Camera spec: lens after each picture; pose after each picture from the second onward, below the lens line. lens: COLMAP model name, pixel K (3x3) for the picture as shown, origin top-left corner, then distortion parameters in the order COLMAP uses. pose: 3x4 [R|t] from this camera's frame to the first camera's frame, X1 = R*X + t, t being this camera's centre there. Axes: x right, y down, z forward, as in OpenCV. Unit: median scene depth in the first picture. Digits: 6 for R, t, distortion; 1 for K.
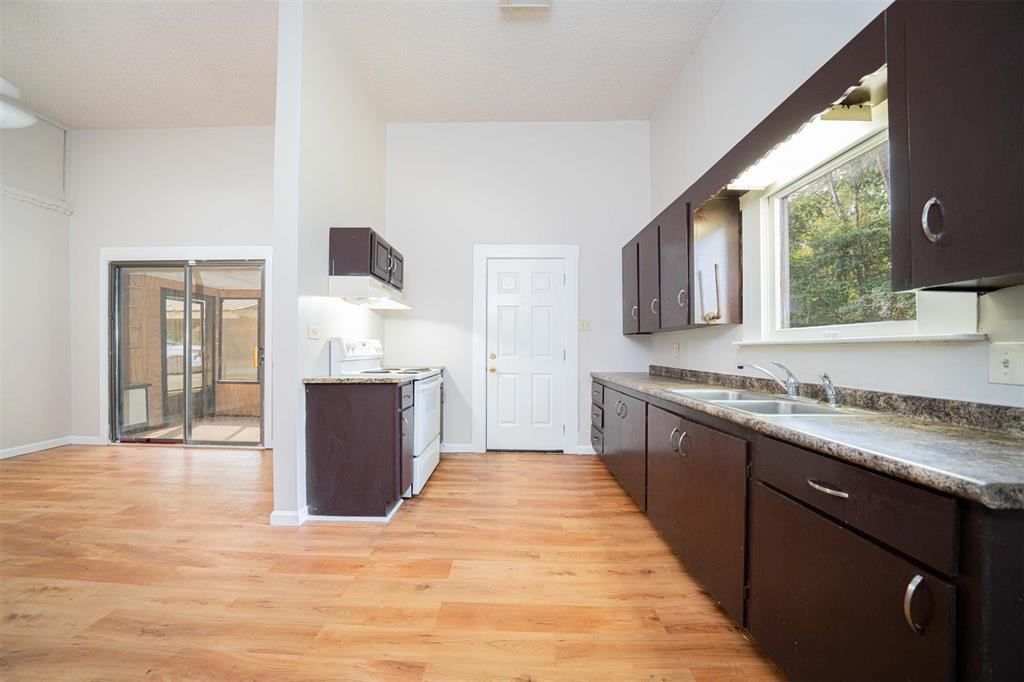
lens RADIAL K [[354.7, 0, 504.4], [0, 354.7, 343.8], [0, 0, 1]] dist [-0.019583, 0.000018]
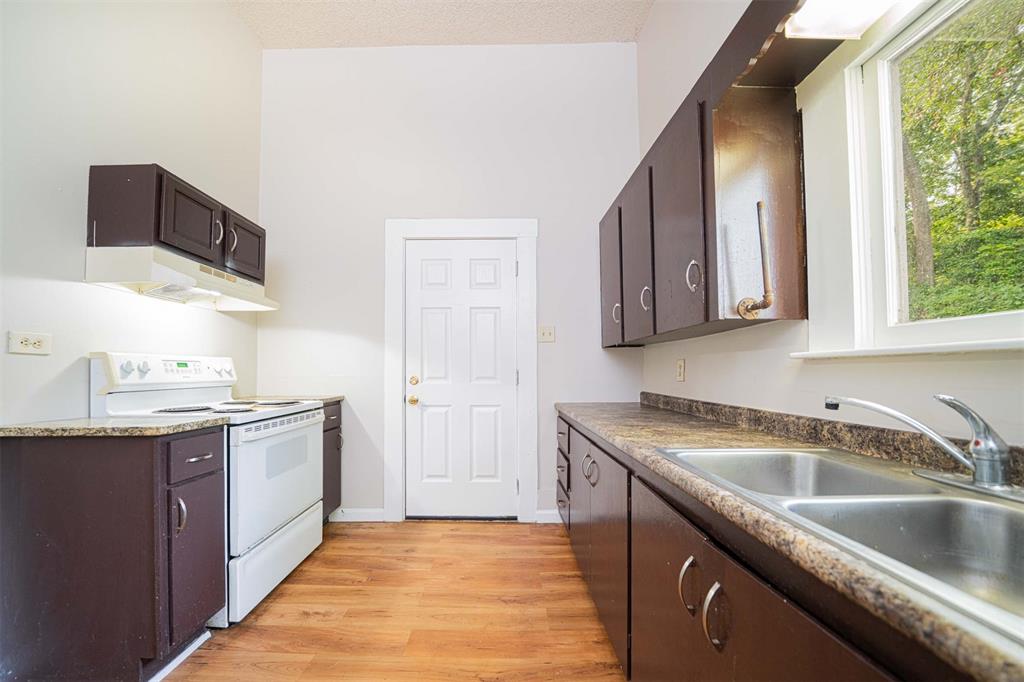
lens RADIAL K [[354.7, 0, 507.2], [0, 354.7, 365.0], [0, 0, 1]] dist [-0.019583, 0.000018]
pose [[0.999872, -0.008368, 0.013601, 0.181783], [0.008399, 0.999962, -0.002172, 0.009178], [-0.013583, 0.002286, 0.999905, 0.404028]]
